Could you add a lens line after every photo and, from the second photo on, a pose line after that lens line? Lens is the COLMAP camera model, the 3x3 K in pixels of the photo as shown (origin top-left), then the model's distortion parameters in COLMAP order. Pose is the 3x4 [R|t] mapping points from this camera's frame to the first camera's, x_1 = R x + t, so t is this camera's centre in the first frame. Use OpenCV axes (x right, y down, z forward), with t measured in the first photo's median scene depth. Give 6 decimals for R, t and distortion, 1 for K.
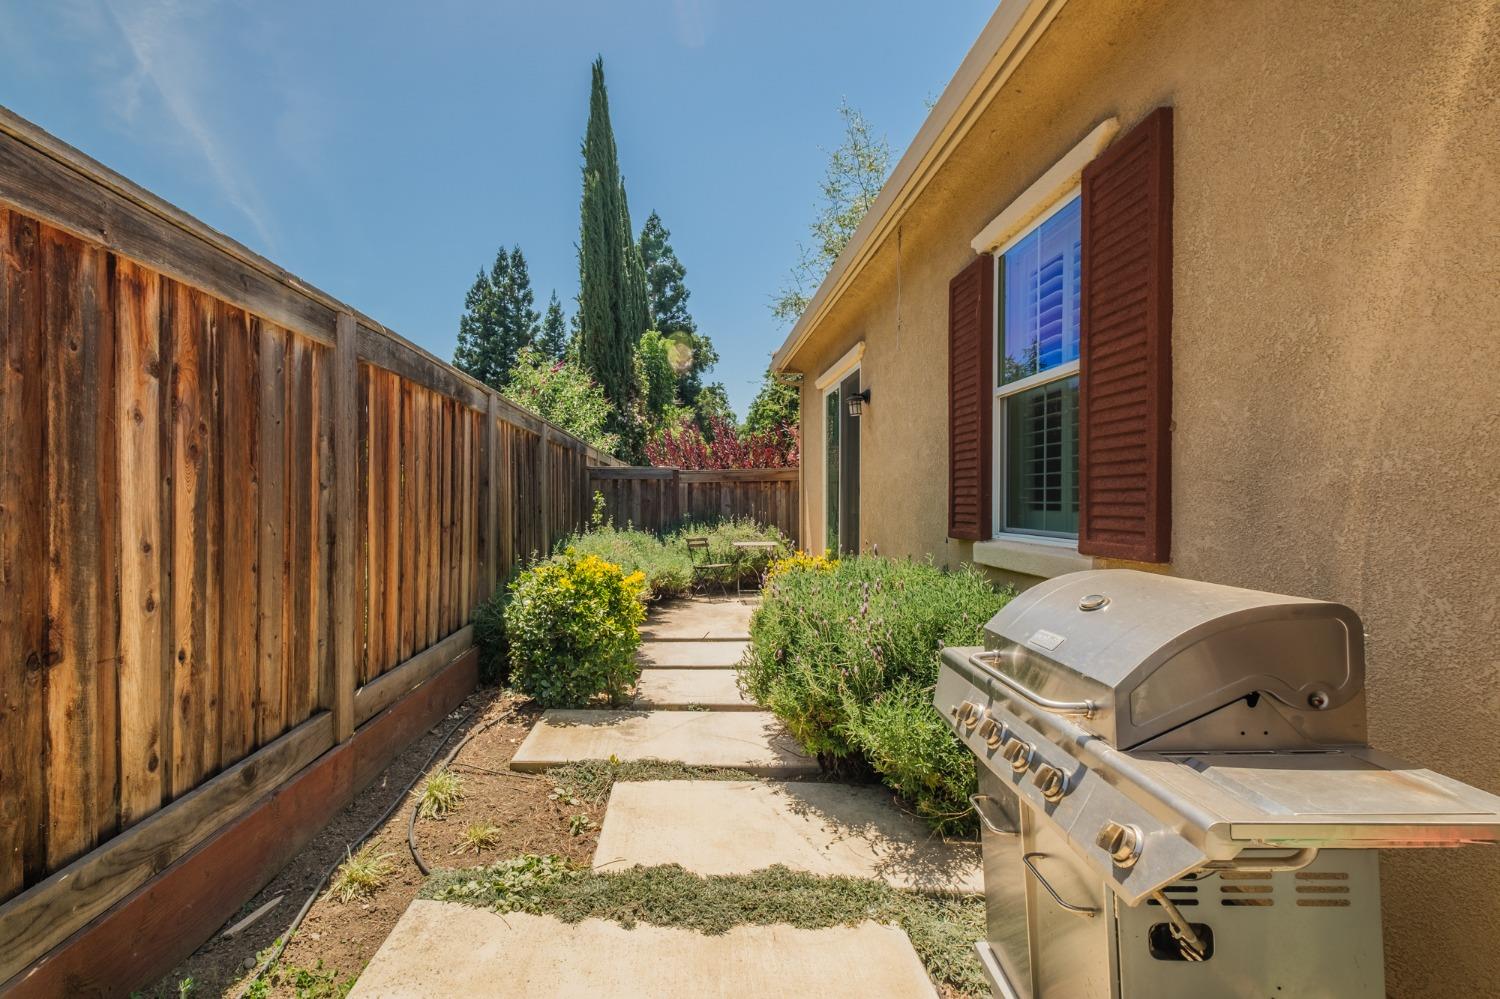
lens RADIAL K [[676.9, 0, 745.7], [0, 676.9, 505.8], [0, 0, 1]] dist [0.007351, -0.004608]
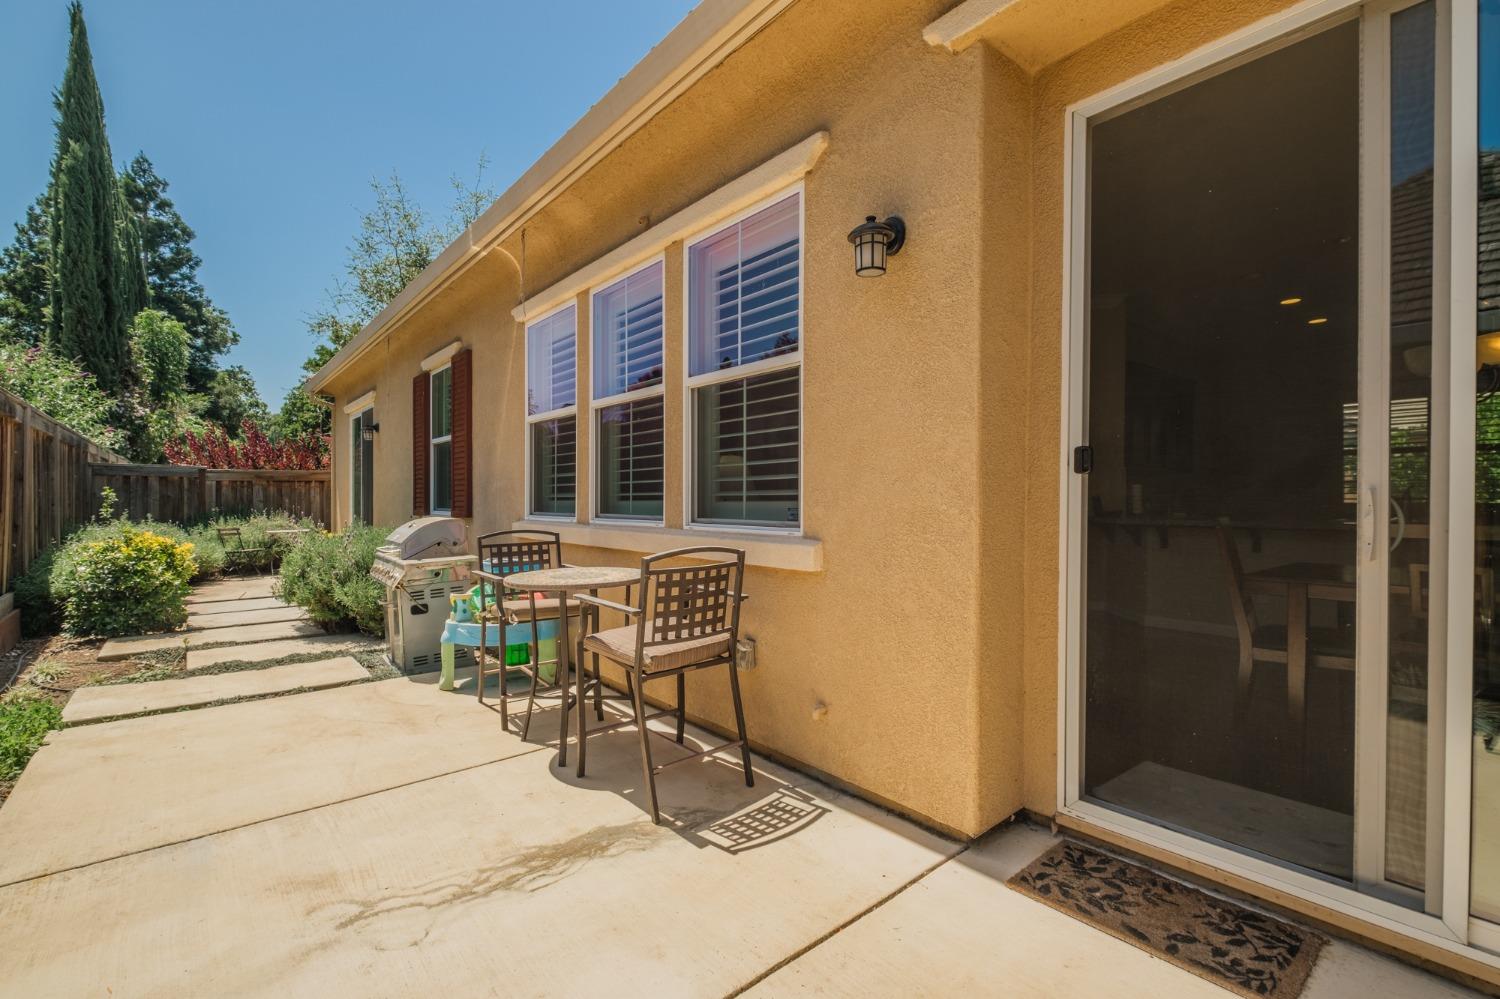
lens RADIAL K [[676.9, 0, 752.5], [0, 676.9, 506.8], [0, 0, 1]] dist [0.007351, -0.004608]
pose [[0.820001, 0.000746, 0.572362, 0.000026], [-0.000391, 1.000000, -0.000743, 0.009621], [-0.572362, 0.000386, 0.820001, -0.422792]]
